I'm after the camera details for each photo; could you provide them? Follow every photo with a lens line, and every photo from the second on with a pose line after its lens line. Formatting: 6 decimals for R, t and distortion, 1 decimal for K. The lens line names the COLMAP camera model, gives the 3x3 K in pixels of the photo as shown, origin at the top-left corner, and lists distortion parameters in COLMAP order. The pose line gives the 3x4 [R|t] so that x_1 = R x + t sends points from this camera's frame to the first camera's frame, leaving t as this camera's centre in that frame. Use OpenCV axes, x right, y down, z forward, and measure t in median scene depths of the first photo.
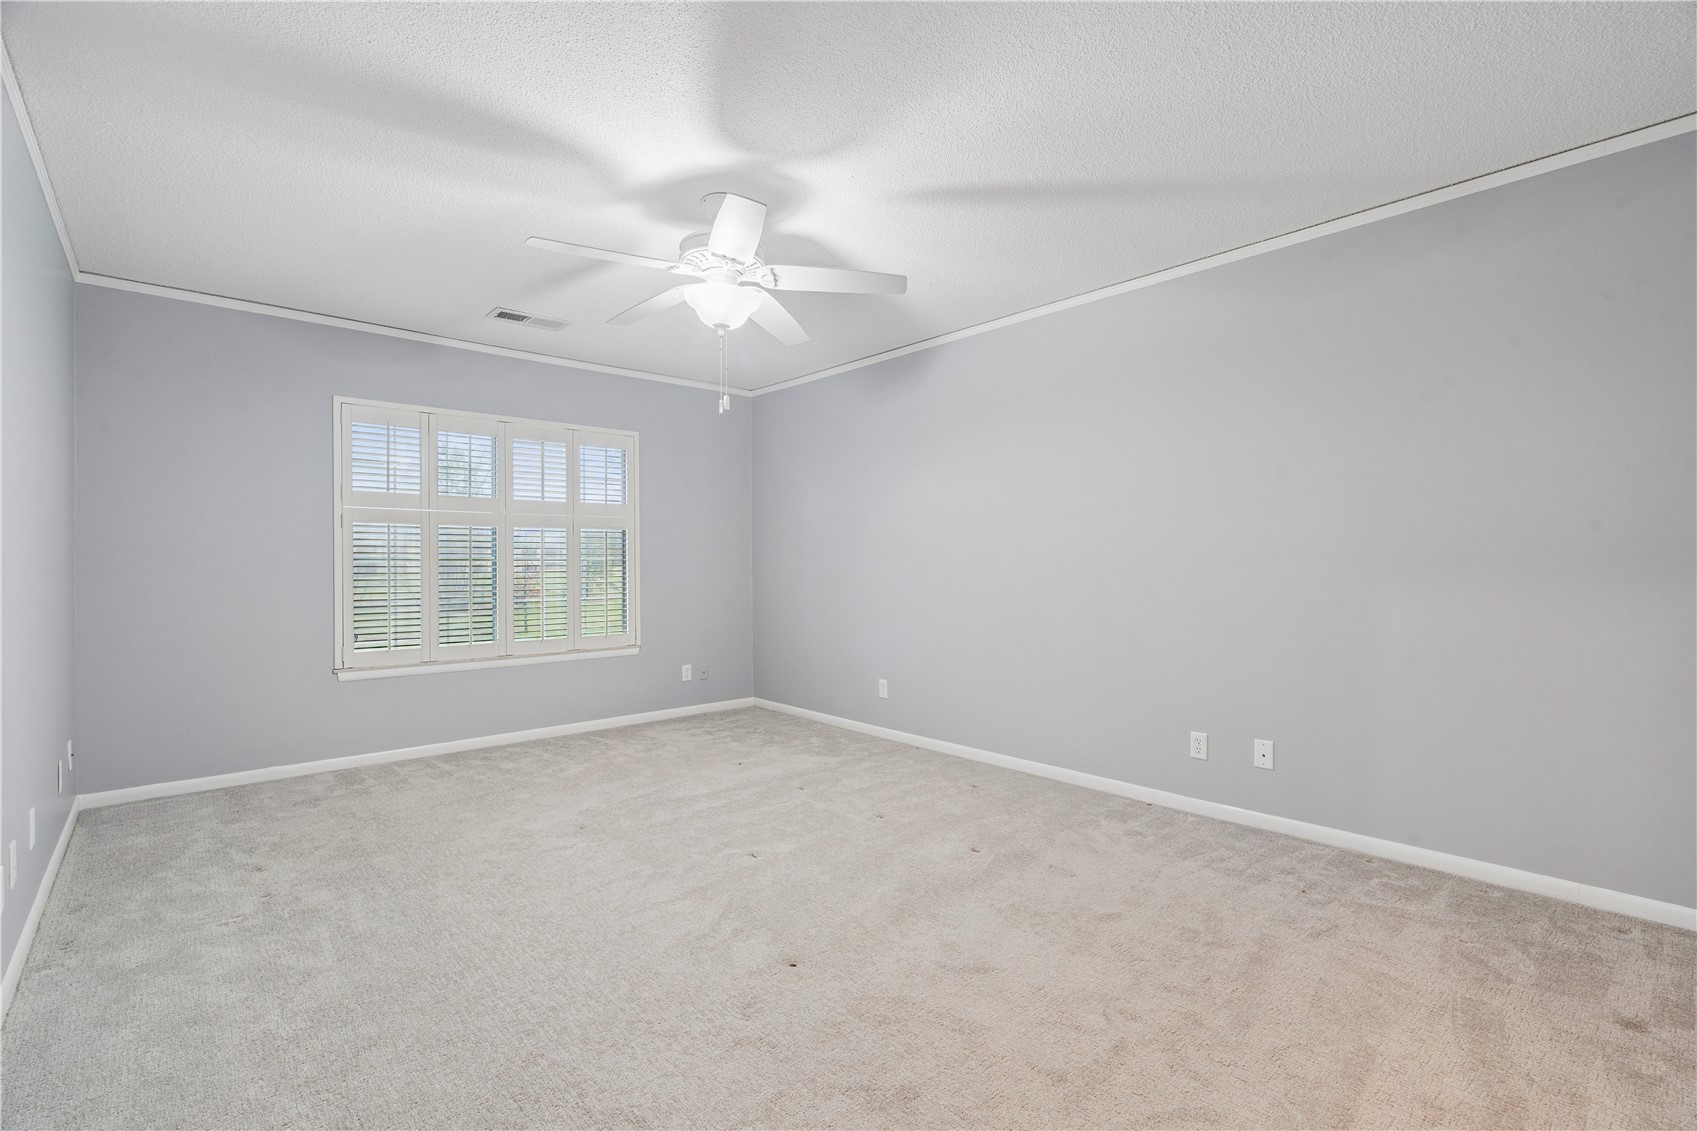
lens RADIAL K [[771.3, 0, 857.5], [0, 771.3, 570.1], [0, 0, 1]] dist [-0.005234, 0.003709]
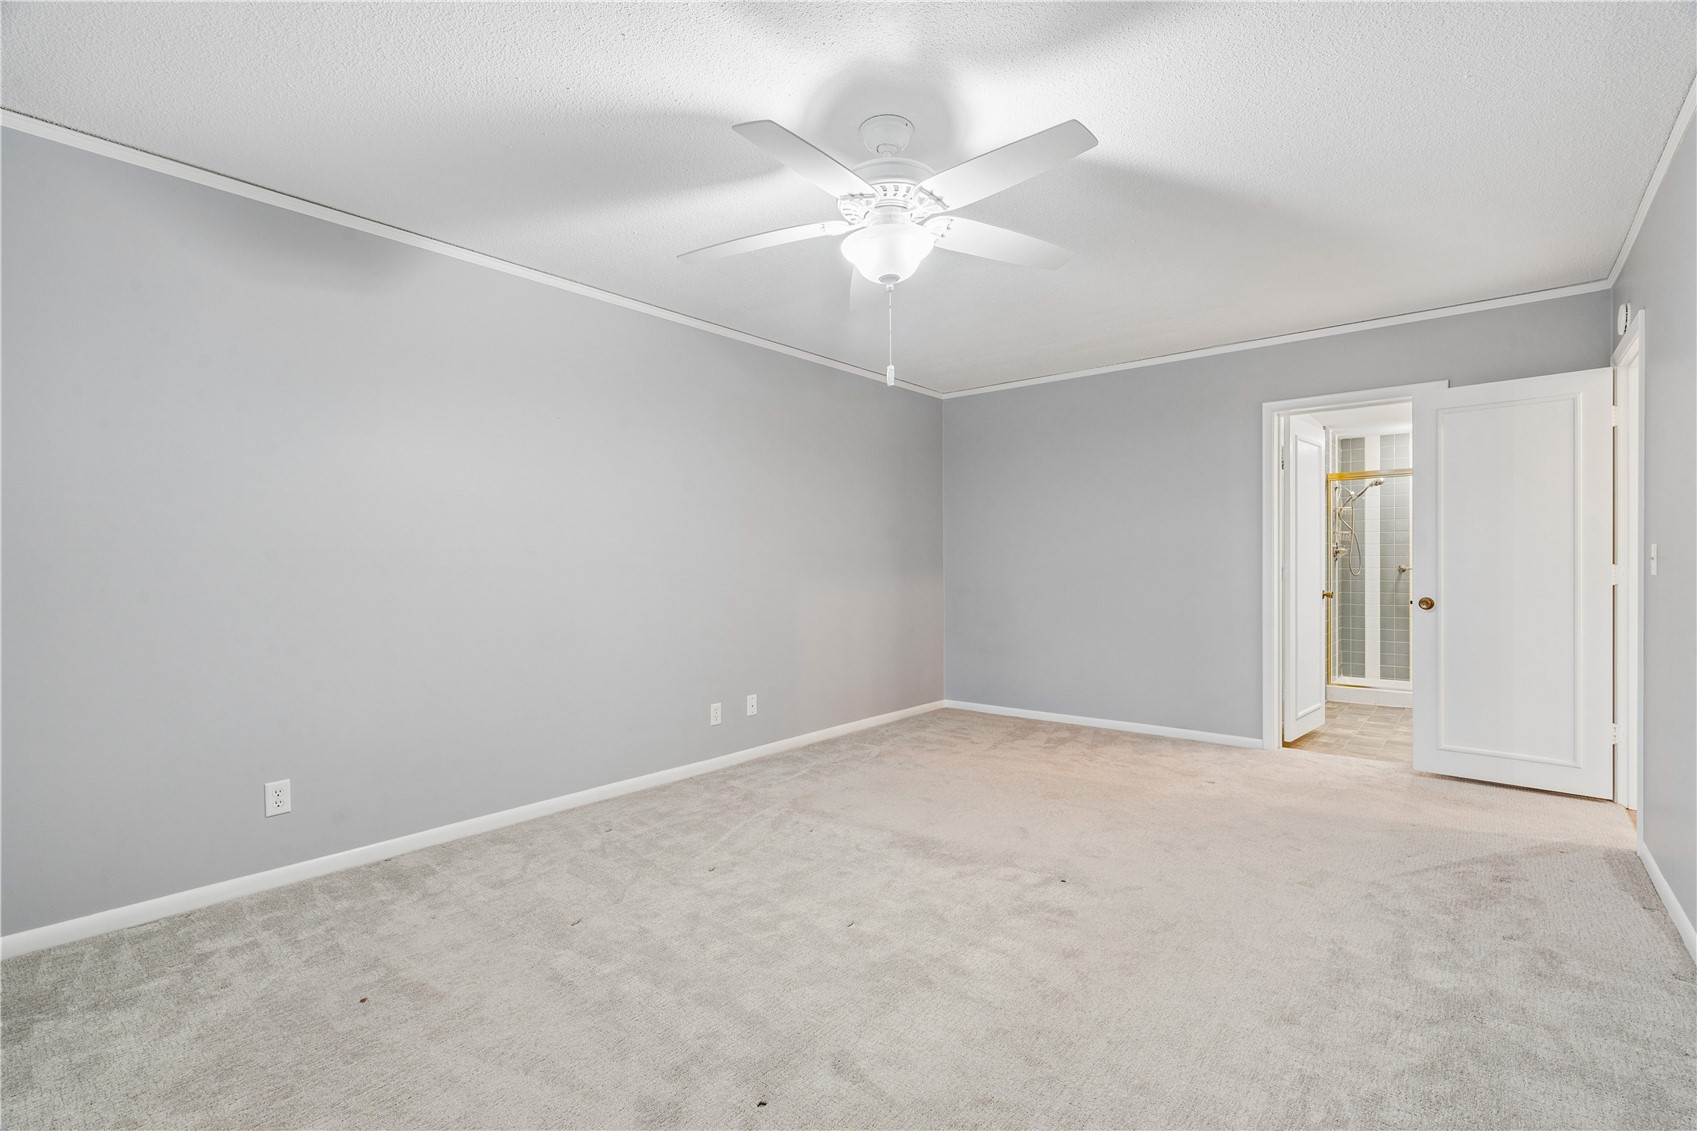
lens RADIAL K [[771.3, 0, 864.6], [0, 771.3, 562.2], [0, 0, 1]] dist [-0.005234, 0.003709]
pose [[-0.162930, 0.009254, 0.986594, -0.817105], [0.016432, 0.999843, -0.006665, -0.004424], [-0.986501, 0.015126, -0.163056, 0.958239]]
